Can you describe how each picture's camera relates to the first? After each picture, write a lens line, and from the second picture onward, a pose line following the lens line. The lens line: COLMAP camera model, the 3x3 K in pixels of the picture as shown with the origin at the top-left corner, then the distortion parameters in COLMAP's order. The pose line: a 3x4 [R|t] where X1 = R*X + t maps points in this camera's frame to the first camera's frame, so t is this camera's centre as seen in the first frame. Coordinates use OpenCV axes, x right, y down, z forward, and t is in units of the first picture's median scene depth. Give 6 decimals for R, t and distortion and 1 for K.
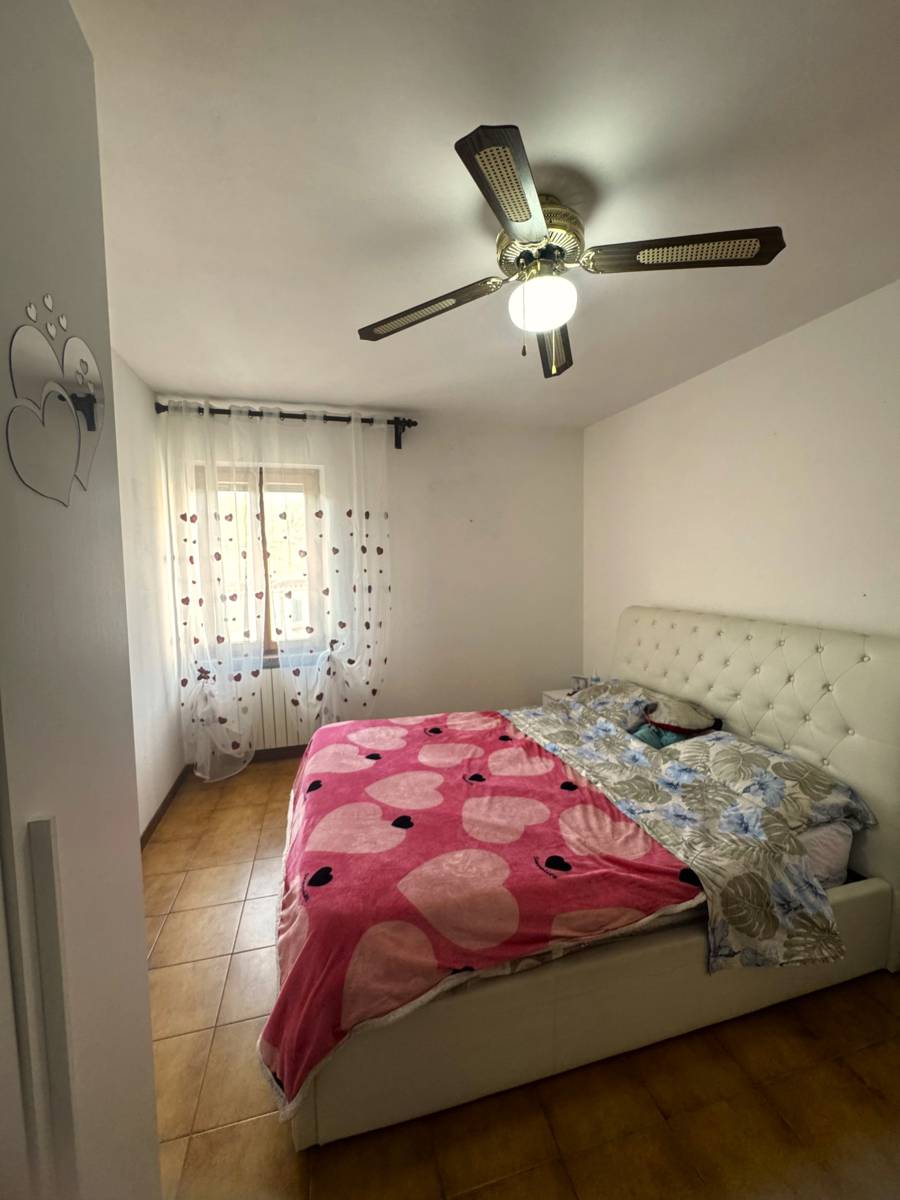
lens RADIAL K [[481.4, 0, 452.2], [0, 481.4, 597.5], [0, 0, 1]] dist [-0.001927, 0.000340]
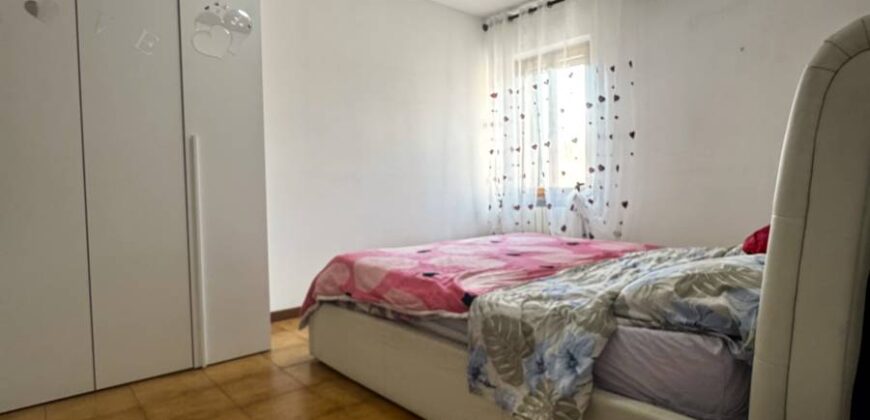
lens RADIAL K [[461.1, 0, 435.0], [0, 461.1, 210.0], [0, 0, 1]] dist [0.000924, 0.000075]
pose [[0.445699, 0.042365, -0.894180, 1.227105], [-0.056399, 0.998224, 0.019182, 0.316230], [0.893405, 0.041881, 0.447296, 0.392043]]
